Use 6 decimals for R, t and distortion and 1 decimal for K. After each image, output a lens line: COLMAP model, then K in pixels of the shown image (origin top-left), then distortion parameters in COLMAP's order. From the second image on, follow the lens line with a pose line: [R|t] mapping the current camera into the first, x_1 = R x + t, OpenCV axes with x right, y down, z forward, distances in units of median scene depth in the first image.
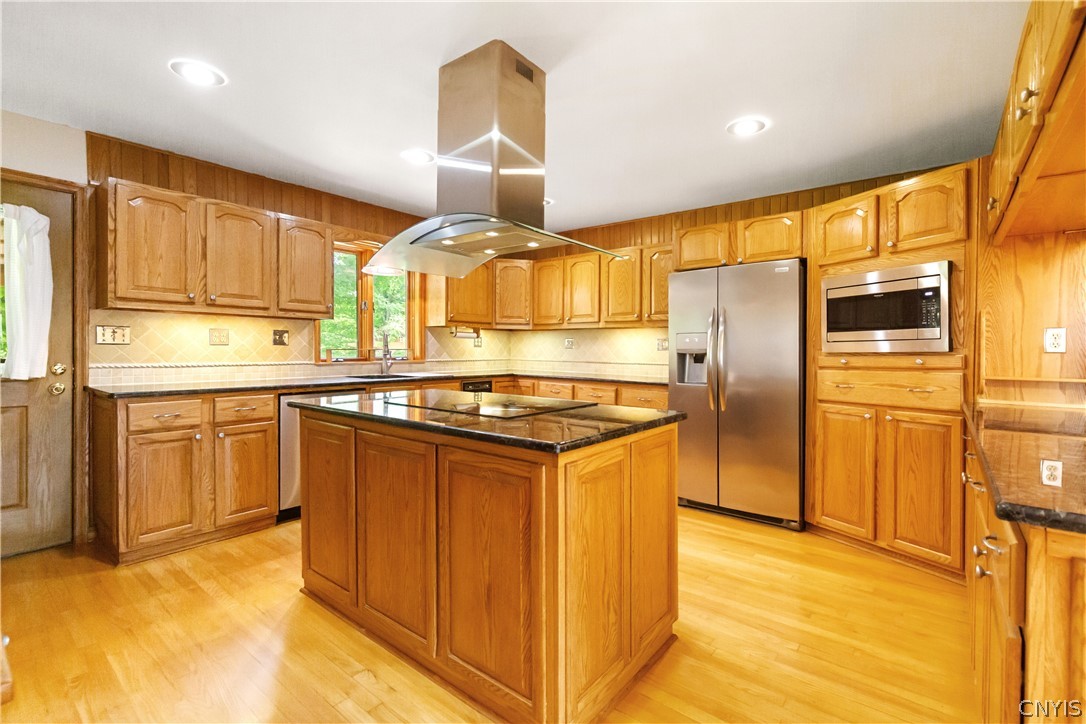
lens RADIAL K [[489.3, 0, 547.2], [0, 489.3, 358.9], [0, 0, 1]] dist [0.004249, -0.000882]
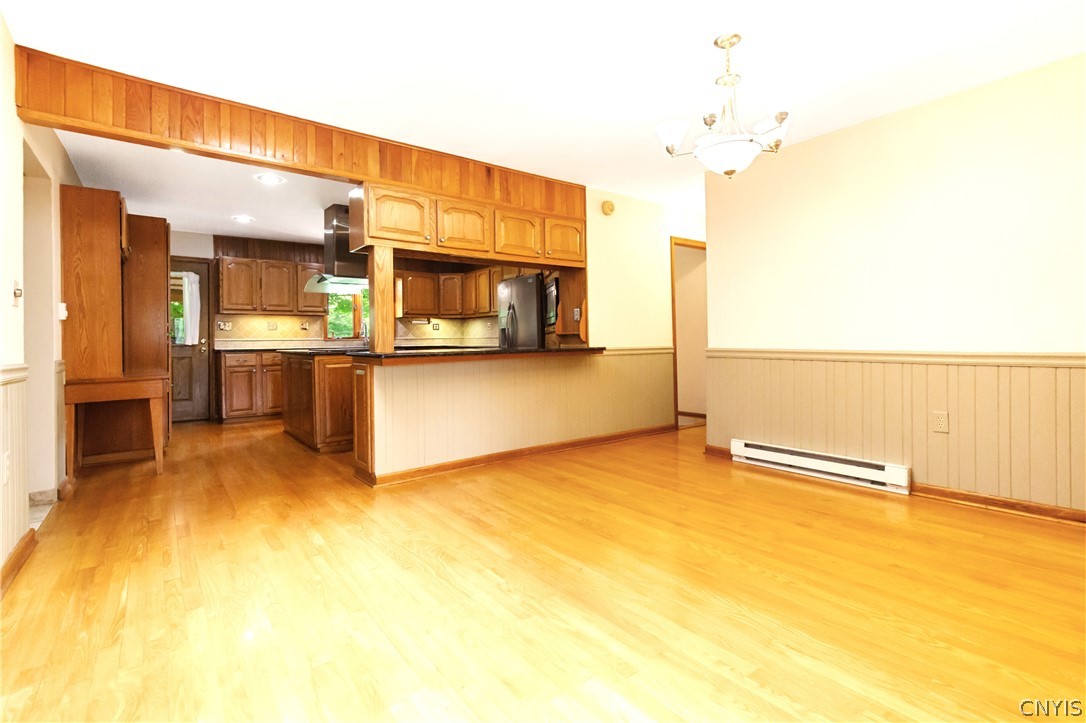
lens RADIAL K [[489.3, 0, 535.1], [0, 489.3, 340.7], [0, 0, 1]] dist [0.004249, -0.000882]
pose [[0.971789, -0.019131, -0.235077, 0.989039], [0.015546, 0.999733, -0.017095, 0.077720], [0.235341, 0.012958, 0.971827, -0.807799]]
